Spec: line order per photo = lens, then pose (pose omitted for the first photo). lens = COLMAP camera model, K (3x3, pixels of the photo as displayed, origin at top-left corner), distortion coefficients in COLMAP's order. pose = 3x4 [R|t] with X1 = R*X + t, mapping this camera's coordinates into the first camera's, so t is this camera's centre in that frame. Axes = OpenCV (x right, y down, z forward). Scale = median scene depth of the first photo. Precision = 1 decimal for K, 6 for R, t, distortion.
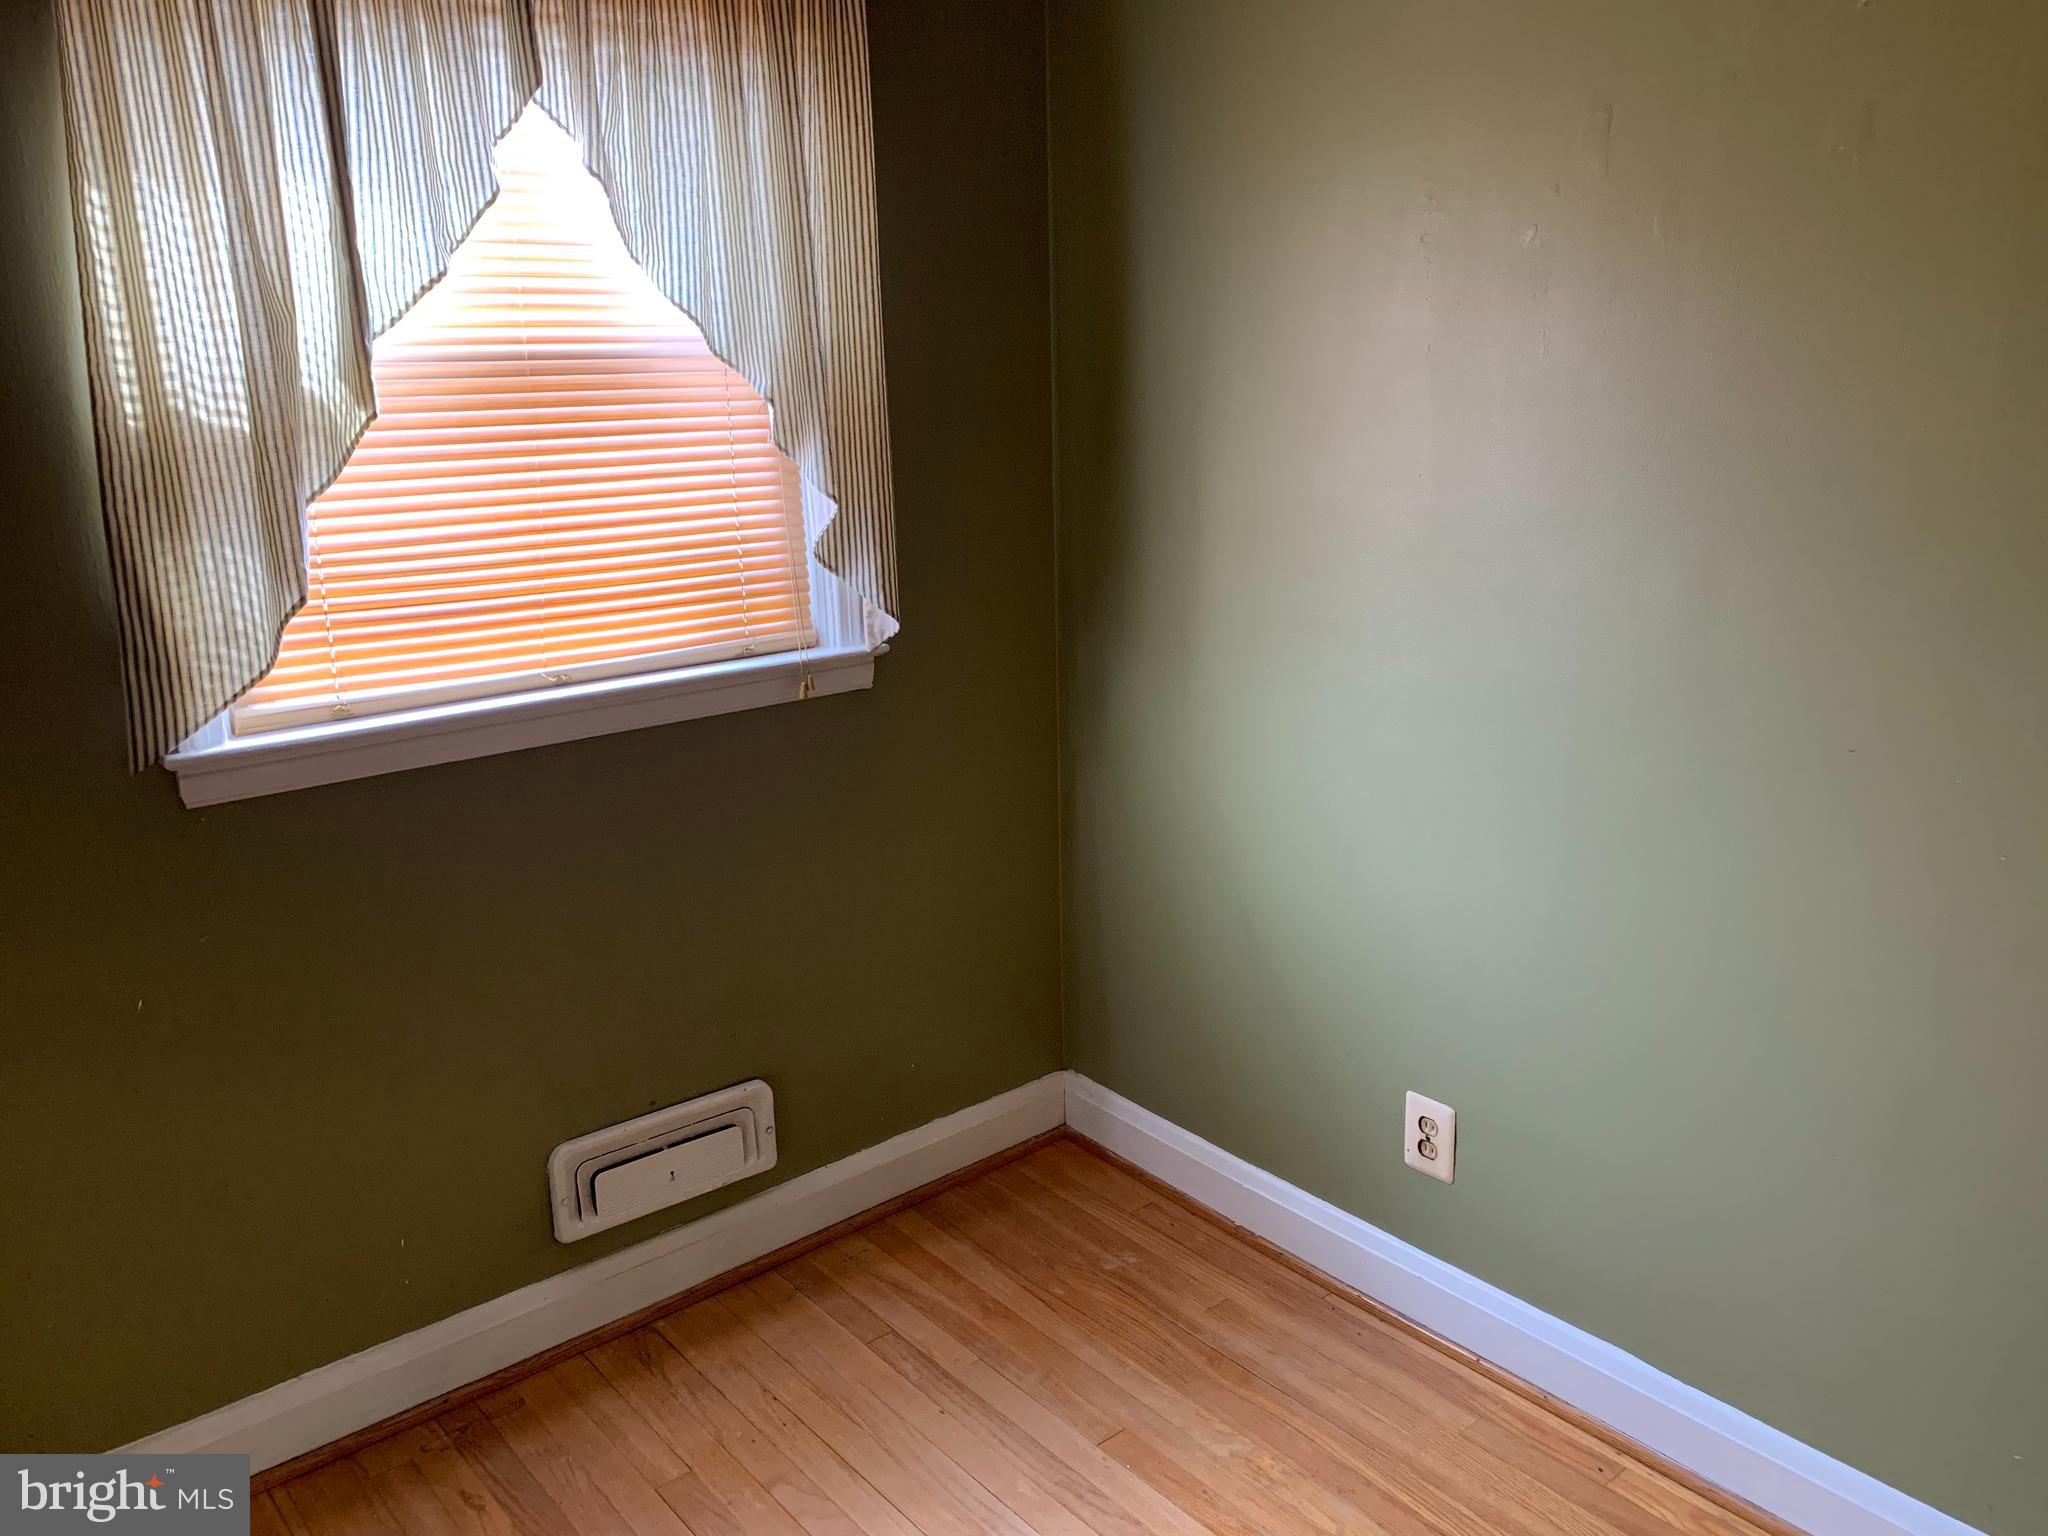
lens RADIAL K [[1584.8, 0, 1026.3], [0, 1584.8, 764.6], [0, 0, 1]] dist [0.036297, -0.052550]
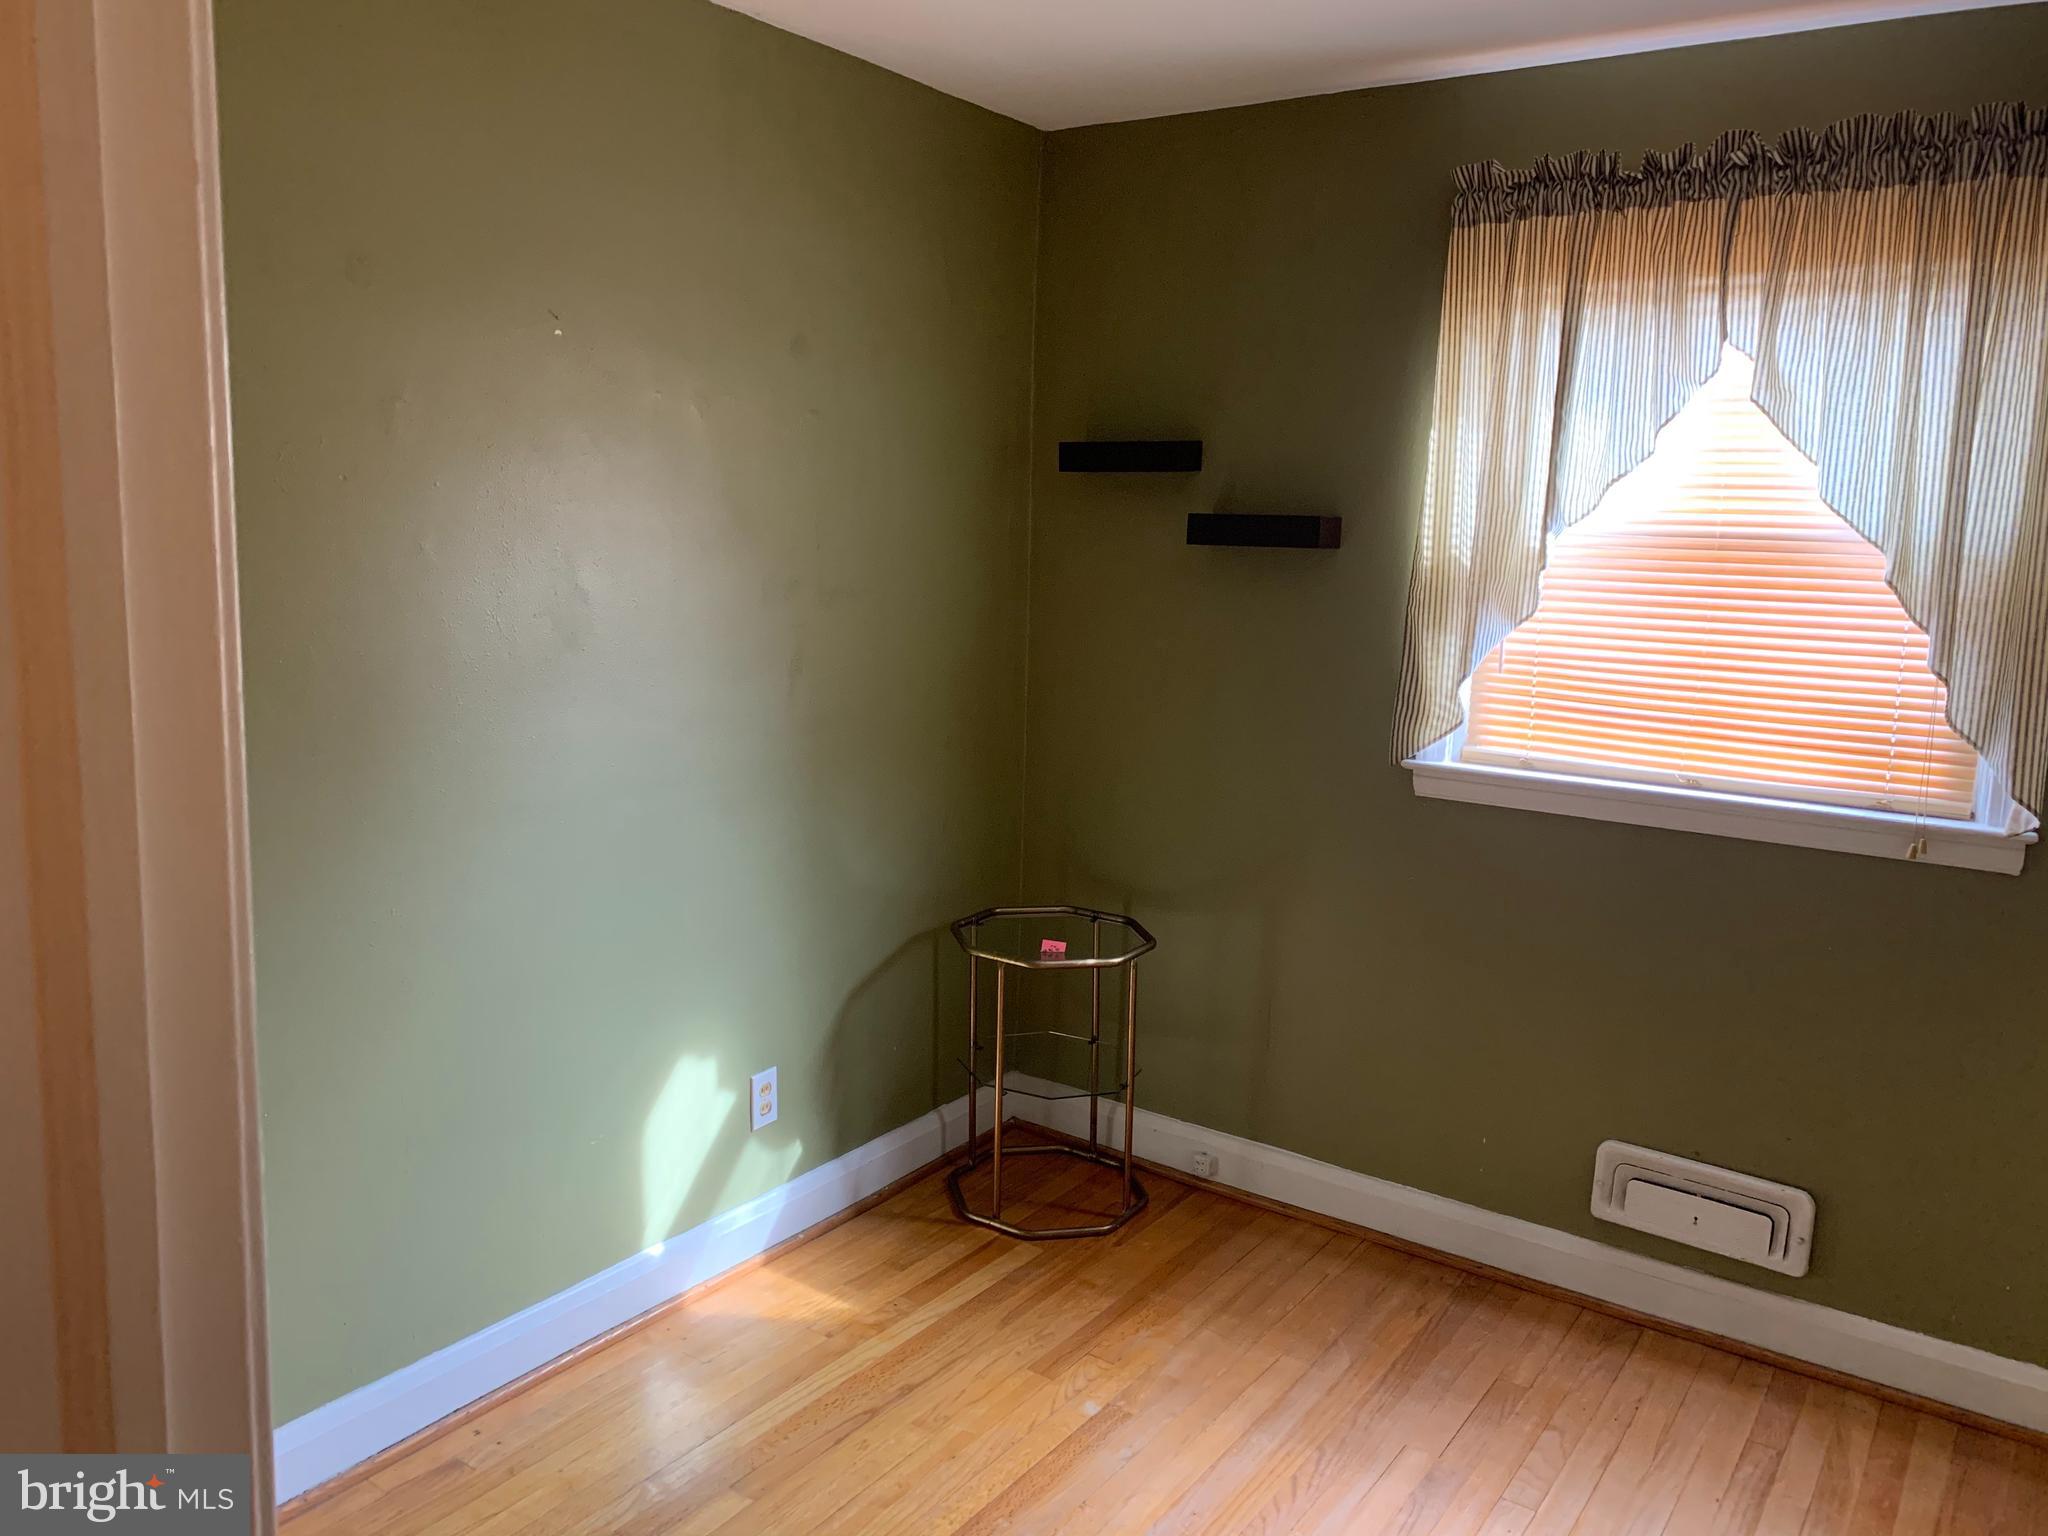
lens RADIAL K [[1584.8, 0, 1014.7], [0, 1584.8, 763.9], [0, 0, 1]] dist [0.036297, -0.052550]
pose [[0.227568, 0.171629, -0.958518, 0.754610], [-0.280748, 0.954110, 0.104185, -0.045928], [0.932413, 0.245393, 0.265310, 0.142690]]
